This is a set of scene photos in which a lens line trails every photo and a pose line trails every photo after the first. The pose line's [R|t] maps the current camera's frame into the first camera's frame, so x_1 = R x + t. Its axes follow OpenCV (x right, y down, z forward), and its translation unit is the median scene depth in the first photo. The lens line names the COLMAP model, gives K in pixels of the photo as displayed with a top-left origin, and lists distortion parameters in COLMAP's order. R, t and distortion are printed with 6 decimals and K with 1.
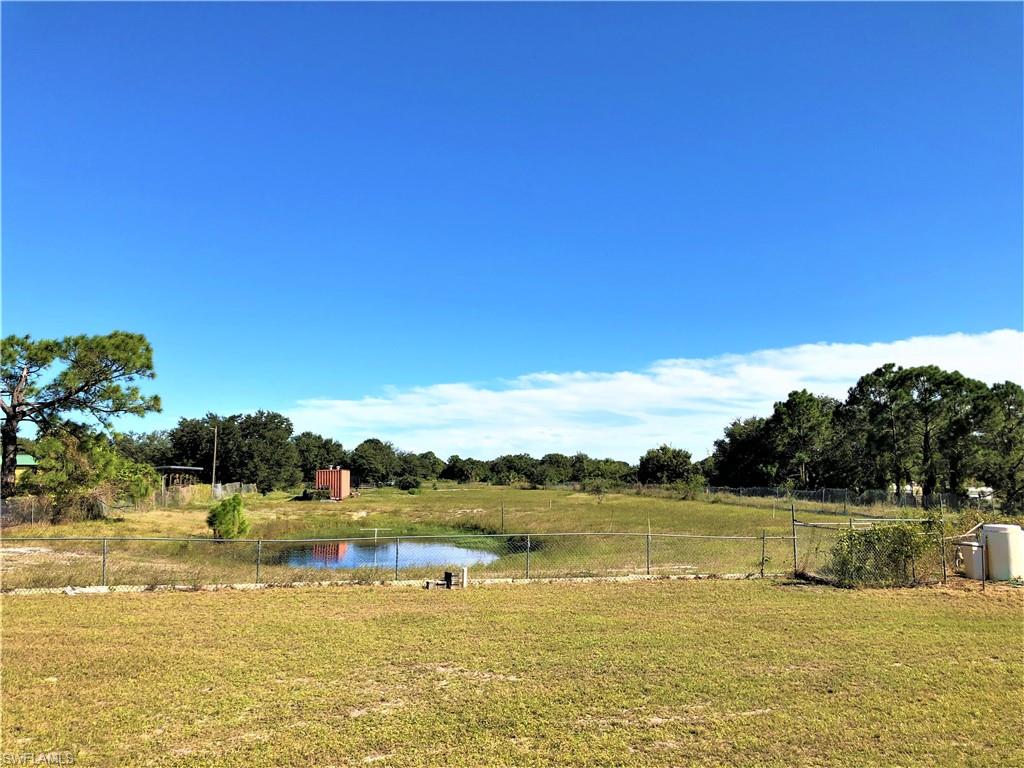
lens RADIAL K [[845.9, 0, 512.0], [0, 845.9, 384.0], [0, 0, 1]] dist [0.020846, 0.002374]
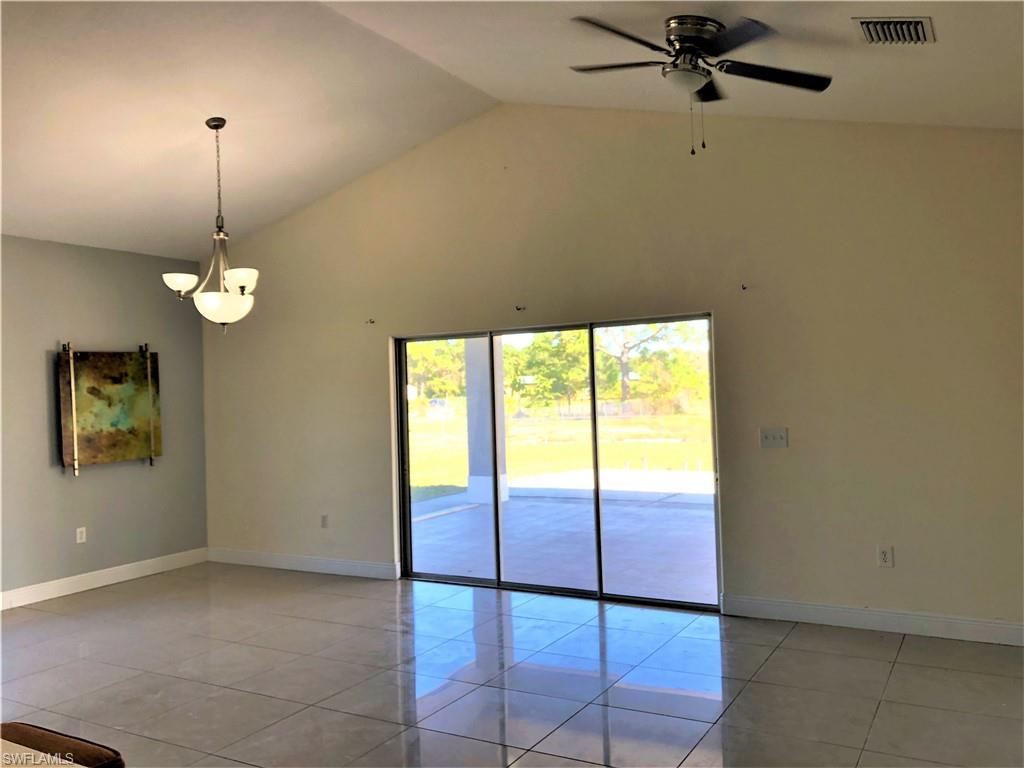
lens RADIAL K [[845.9, 0, 512.0], [0, 845.9, 384.0], [0, 0, 1]] dist [0.020846, 0.002374]
pose [[0.775960, -0.040488, -0.629482, 0.250747], [0.109984, 0.991336, 0.071815, -0.037739], [0.621120, -0.124959, 0.773689, -0.374233]]
